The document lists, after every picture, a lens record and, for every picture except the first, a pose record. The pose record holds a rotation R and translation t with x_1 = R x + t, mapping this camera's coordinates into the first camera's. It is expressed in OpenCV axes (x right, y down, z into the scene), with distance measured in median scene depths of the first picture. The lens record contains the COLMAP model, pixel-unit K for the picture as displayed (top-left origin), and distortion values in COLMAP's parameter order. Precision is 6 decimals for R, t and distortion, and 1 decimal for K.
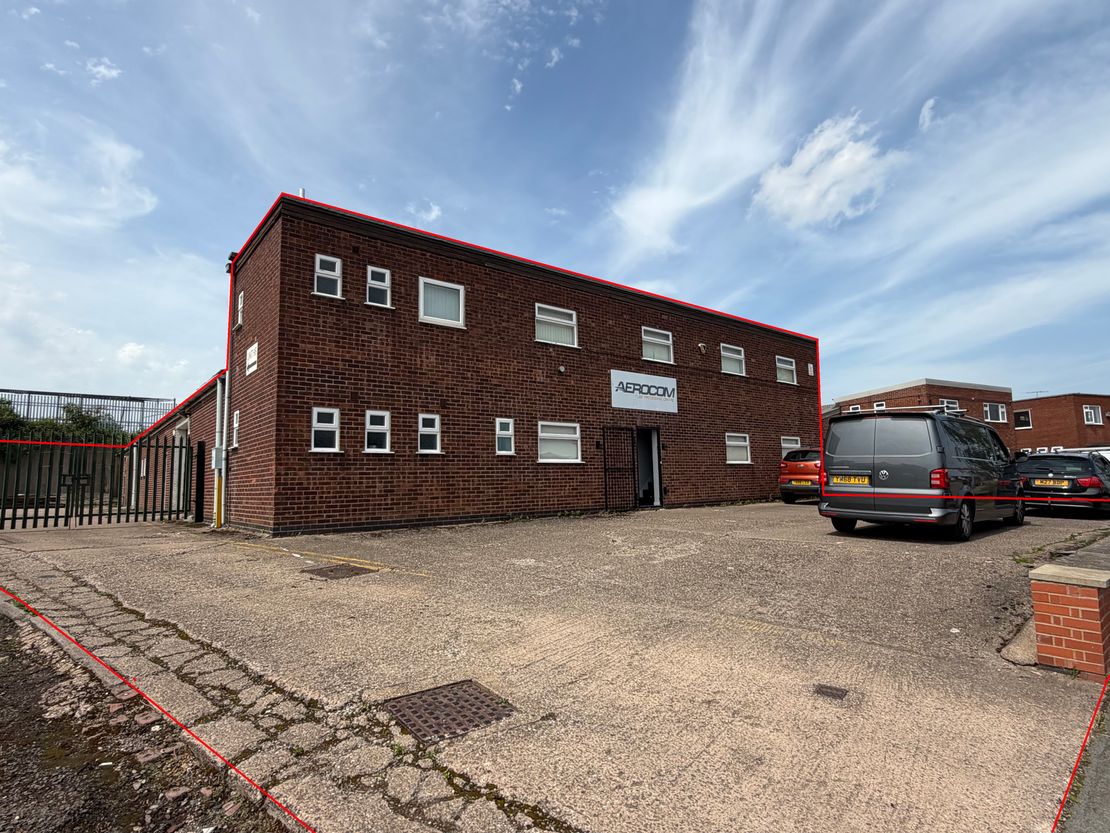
lens RADIAL K [[590.8, 0, 555.0], [0, 590.8, 416.5], [0, 0, 1]] dist [0.001988, -0.000606]
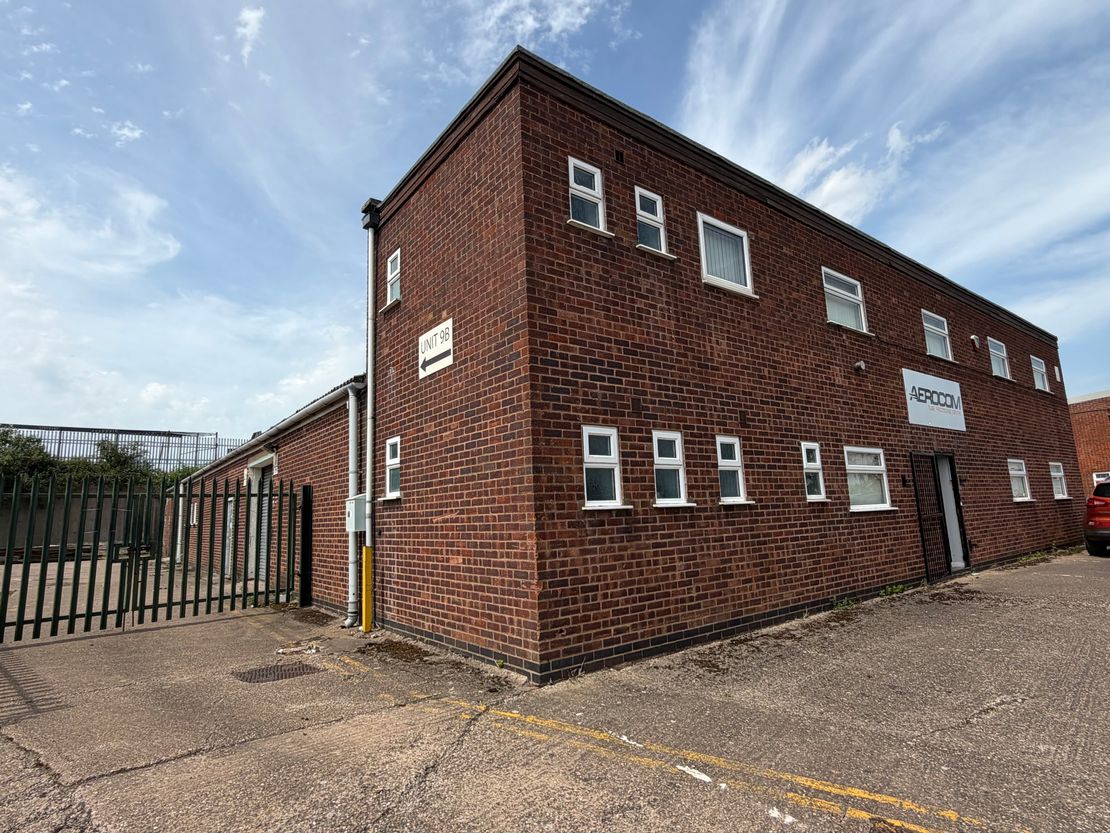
lens RADIAL K [[590.8, 0, 555.0], [0, 590.8, 416.5], [0, 0, 1]] dist [0.001988, -0.000606]
pose [[0.999393, -0.021257, -0.027605, -0.365181], [0.019857, 0.998551, -0.050016, 0.002254], [0.028628, 0.049438, 0.998367, 0.400729]]
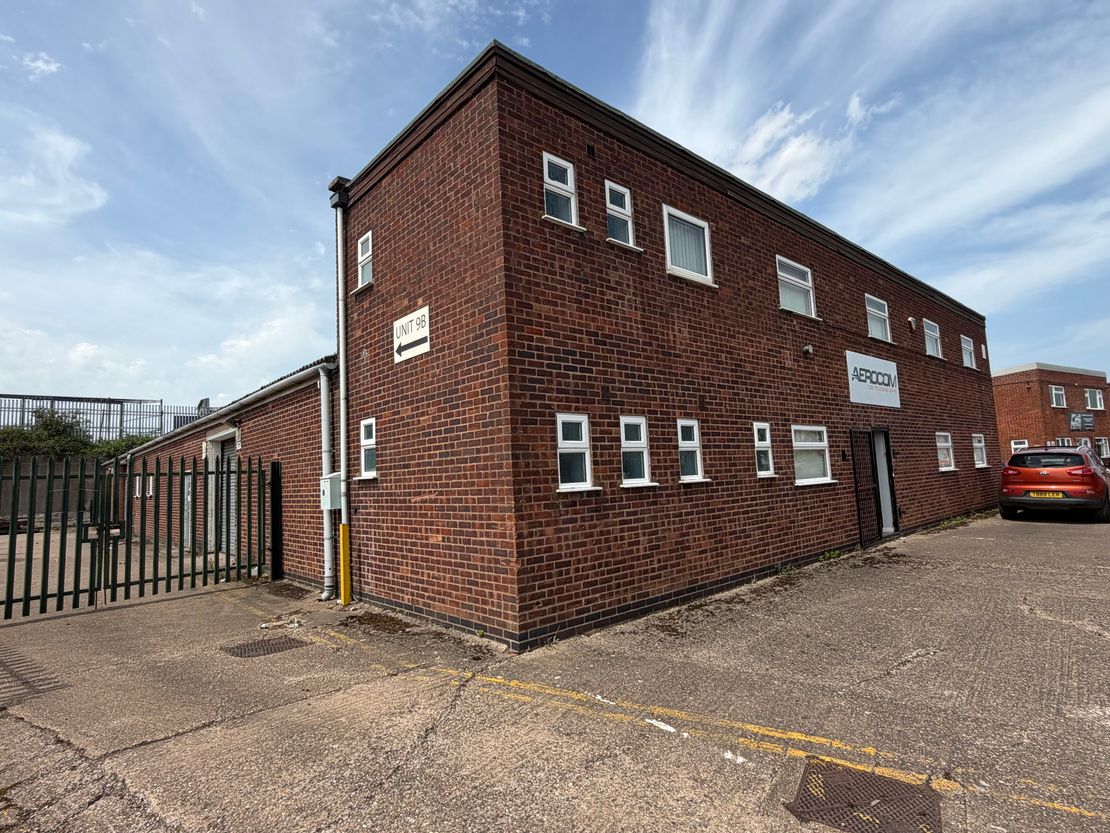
lens RADIAL K [[590.8, 0, 555.0], [0, 590.8, 416.5], [0, 0, 1]] dist [0.001988, -0.000606]
pose [[0.998709, -0.018844, 0.047172, -0.381487], [0.018300, 0.999761, 0.011937, -0.017119], [-0.047385, -0.011058, 0.998815, 0.369272]]
